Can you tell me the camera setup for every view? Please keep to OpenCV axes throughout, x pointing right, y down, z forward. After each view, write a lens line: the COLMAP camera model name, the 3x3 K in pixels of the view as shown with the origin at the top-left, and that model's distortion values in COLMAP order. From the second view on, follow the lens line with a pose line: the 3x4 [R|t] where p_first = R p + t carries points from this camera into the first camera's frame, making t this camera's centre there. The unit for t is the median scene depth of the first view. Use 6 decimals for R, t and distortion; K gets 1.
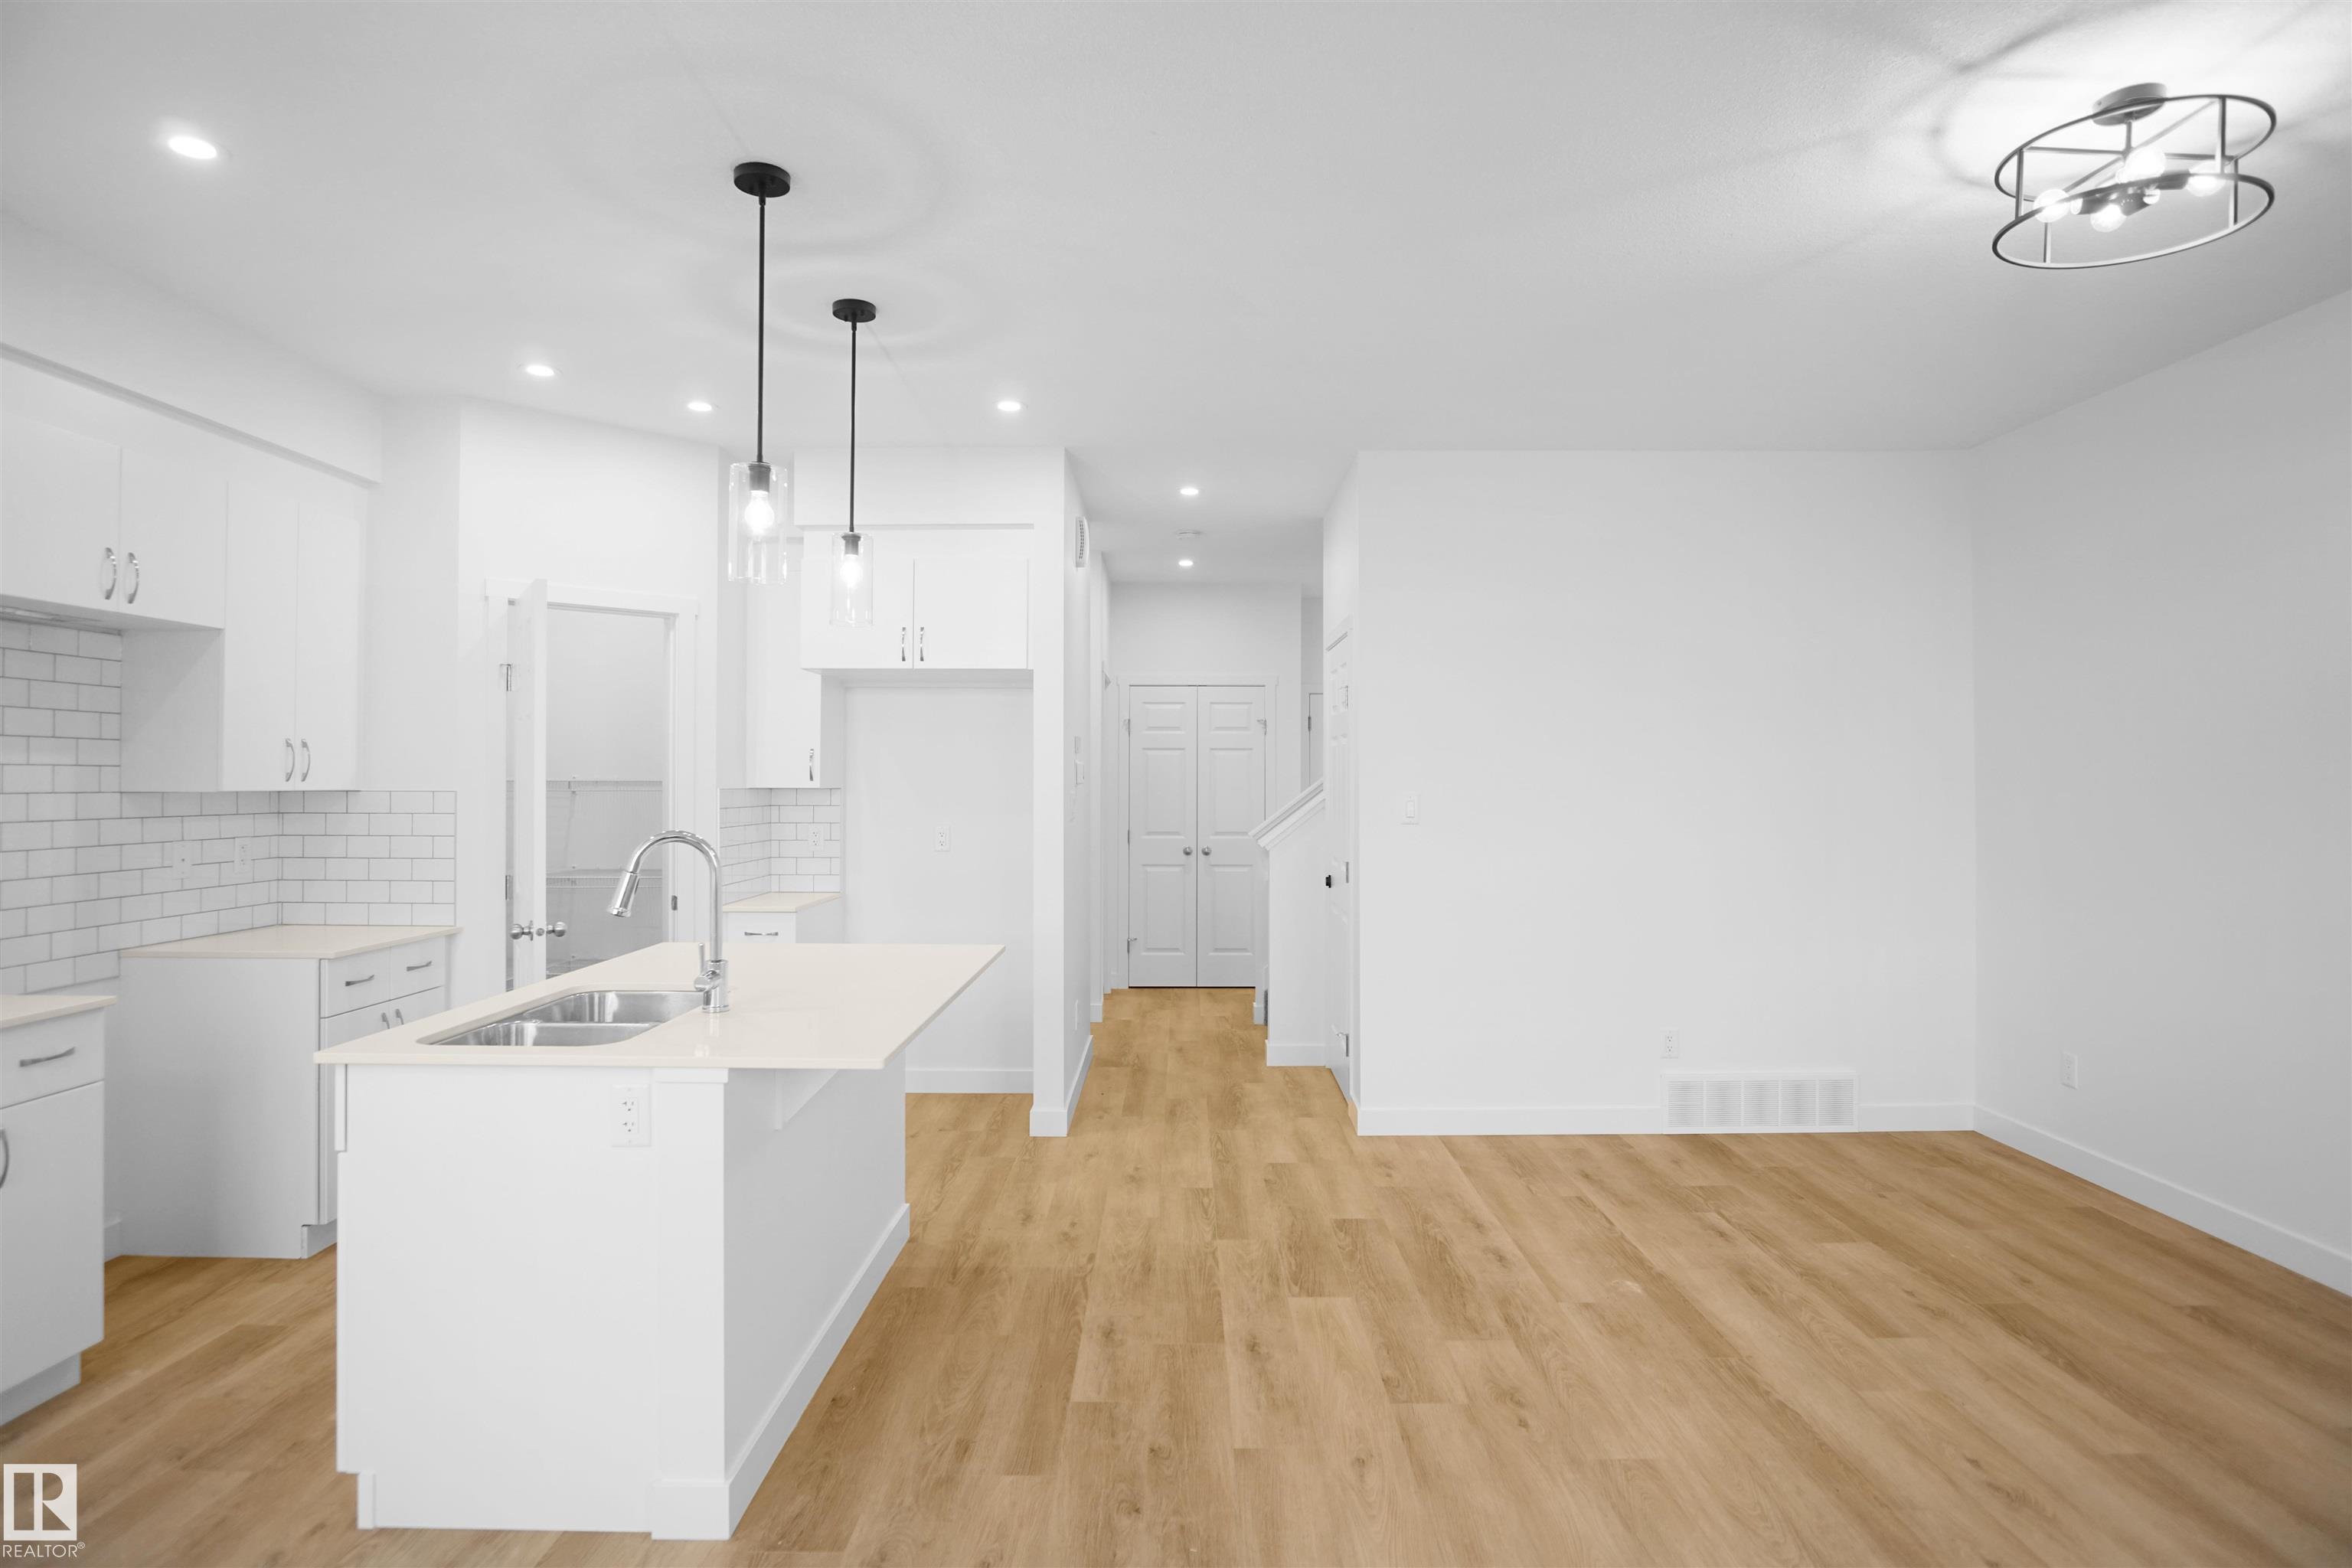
lens RADIAL K [[1256.8, 0, 1189.6], [0, 1256.8, 770.0], [0, 0, 1]] dist [-0.037962, 0.009813]
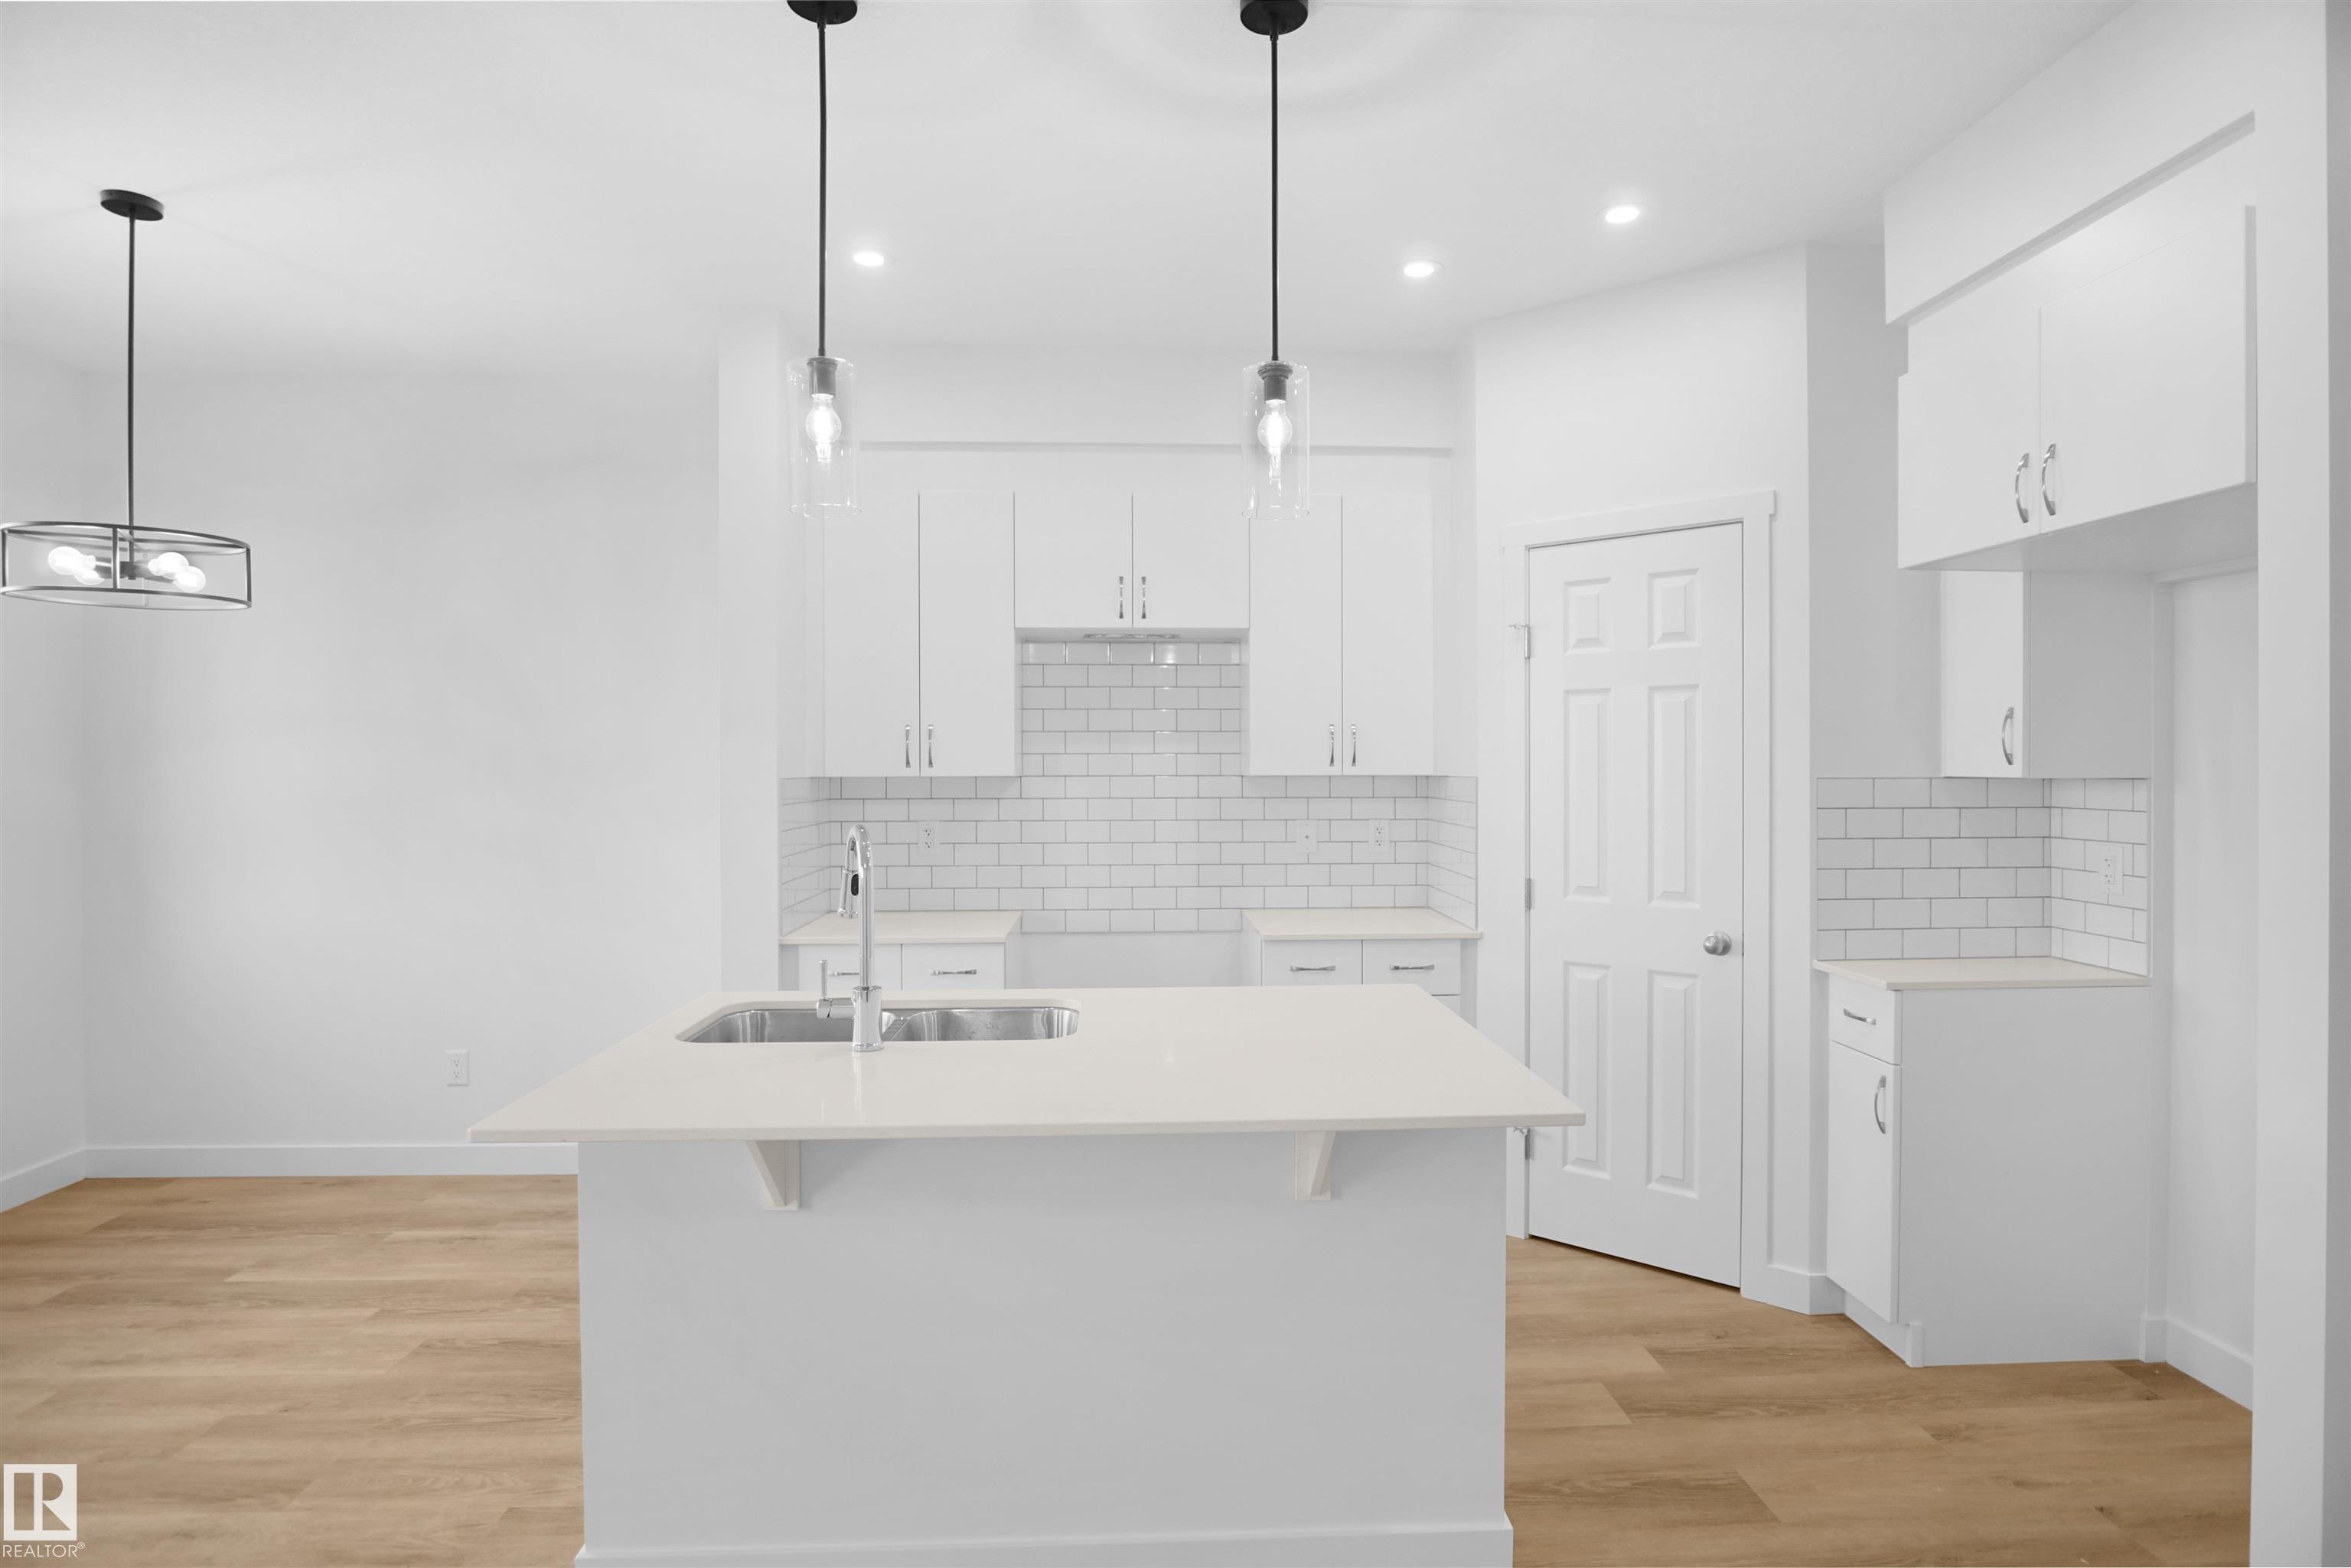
lens RADIAL K [[1256.2, 0, 1189.1], [0, 1256.2, 770.0], [0, 0, 1]] dist [-0.037962, 0.009813]
pose [[0.047542, 0.003611, -0.998863, 0.324245], [0.010389, 0.999938, 0.004110, 0.006917], [0.998815, -0.010573, 0.047502, 0.863470]]
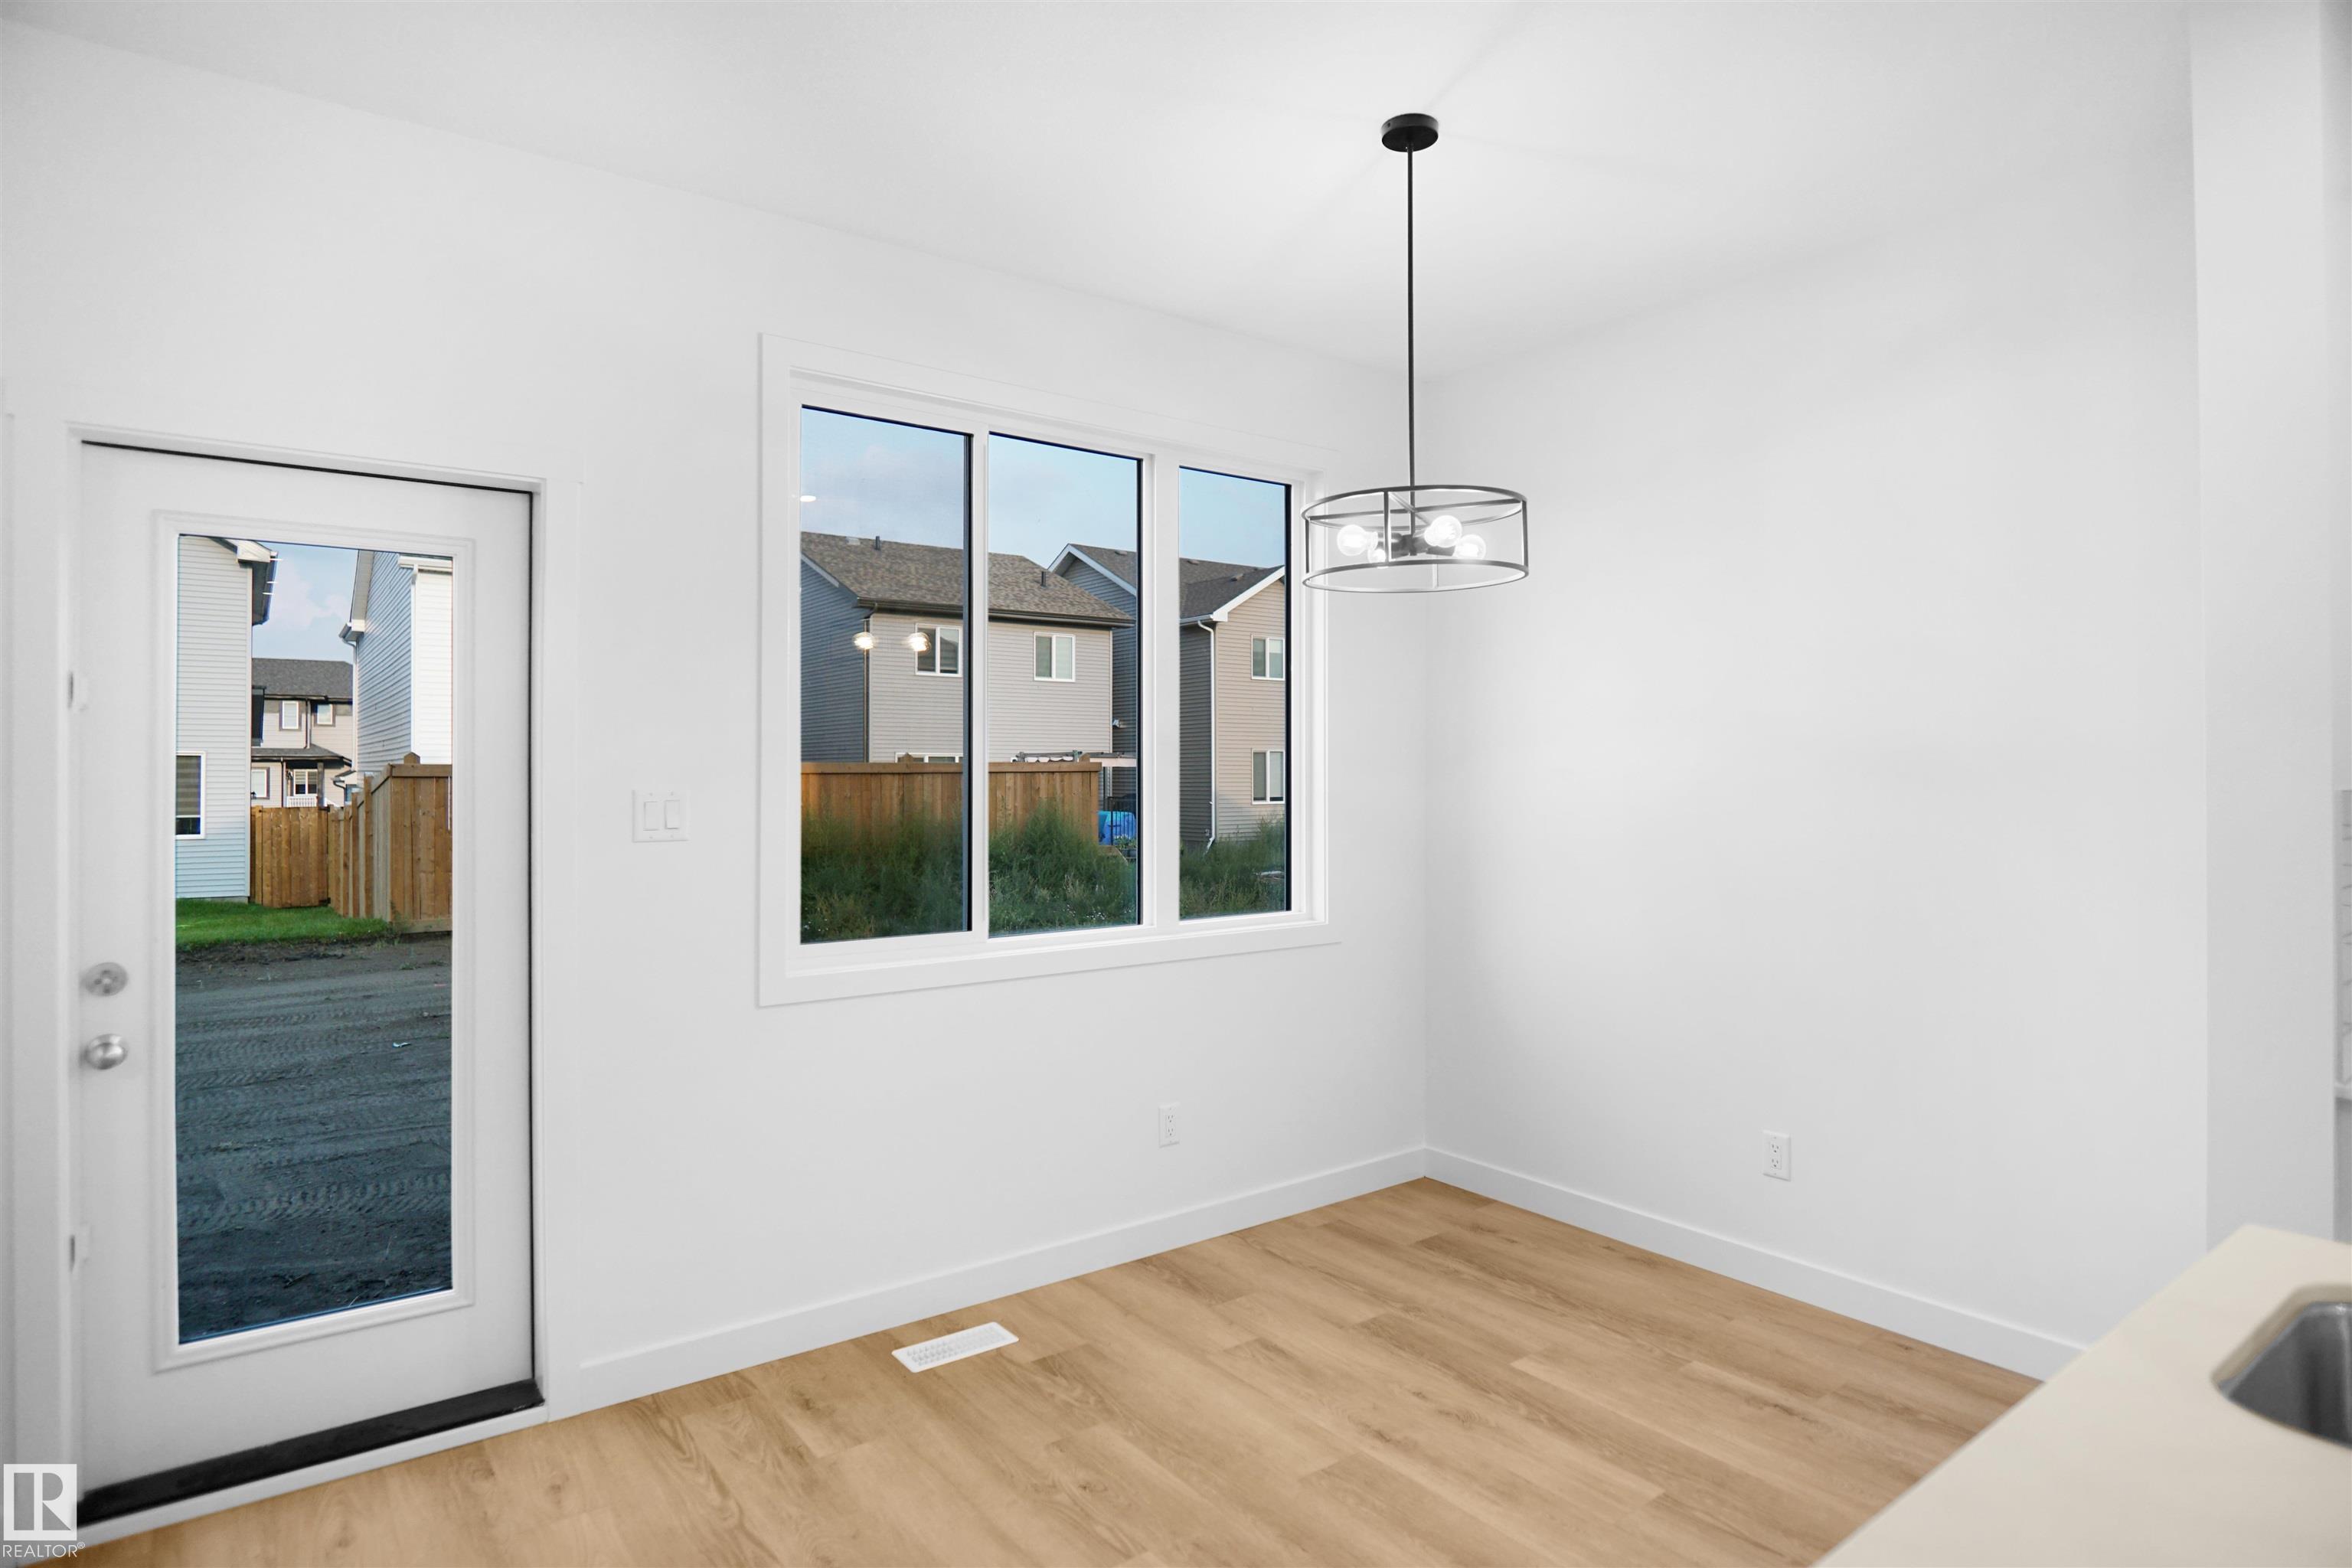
lens RADIAL K [[1256.8, 0, 1189.6], [0, 1256.8, 770.0], [0, 0, 1]] dist [-0.037962, 0.009813]
pose [[-0.804037, -0.002743, -0.594573, 0.029553], [0.006409, 0.999891, -0.013281, 0.009406], [0.594545, -0.014489, -0.803932, 0.715622]]
